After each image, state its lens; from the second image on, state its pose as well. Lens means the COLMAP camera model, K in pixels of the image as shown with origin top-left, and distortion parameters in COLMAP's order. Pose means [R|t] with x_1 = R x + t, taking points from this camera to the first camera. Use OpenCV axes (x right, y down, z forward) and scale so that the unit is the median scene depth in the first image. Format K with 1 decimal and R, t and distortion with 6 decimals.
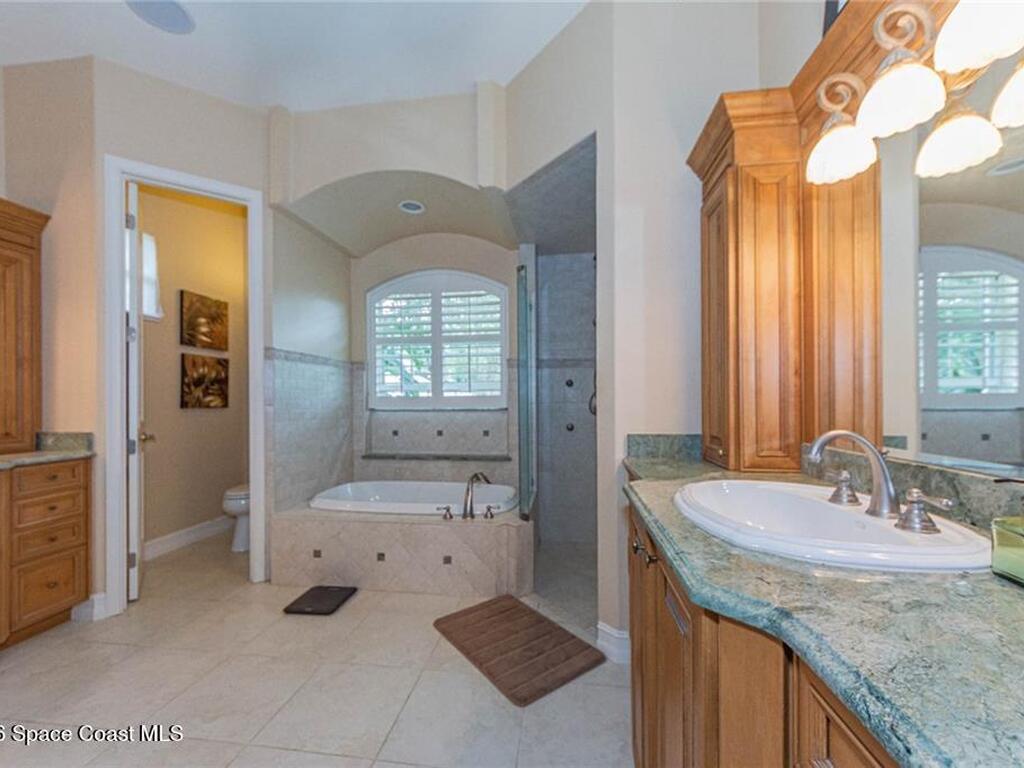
lens RADIAL K [[433.7, 0, 520.7], [0, 433.7, 389.6], [0, 0, 1]] dist [0.006445, -0.001030]
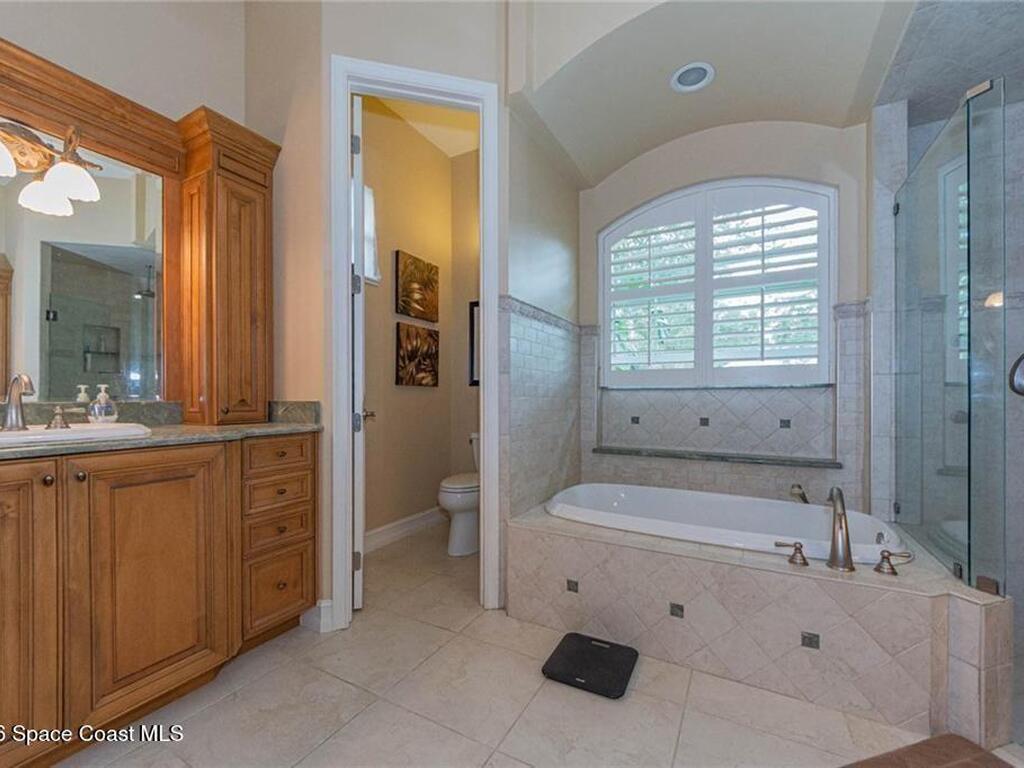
lens RADIAL K [[433.7, 0, 510.4], [0, 433.7, 390.2], [0, 0, 1]] dist [0.006445, -0.001030]
pose [[0.935711, 0.002321, -0.352760, -0.302787], [-0.000980, 0.999992, 0.003980, 0.061326], [0.352766, -0.003378, 0.935705, 0.306659]]
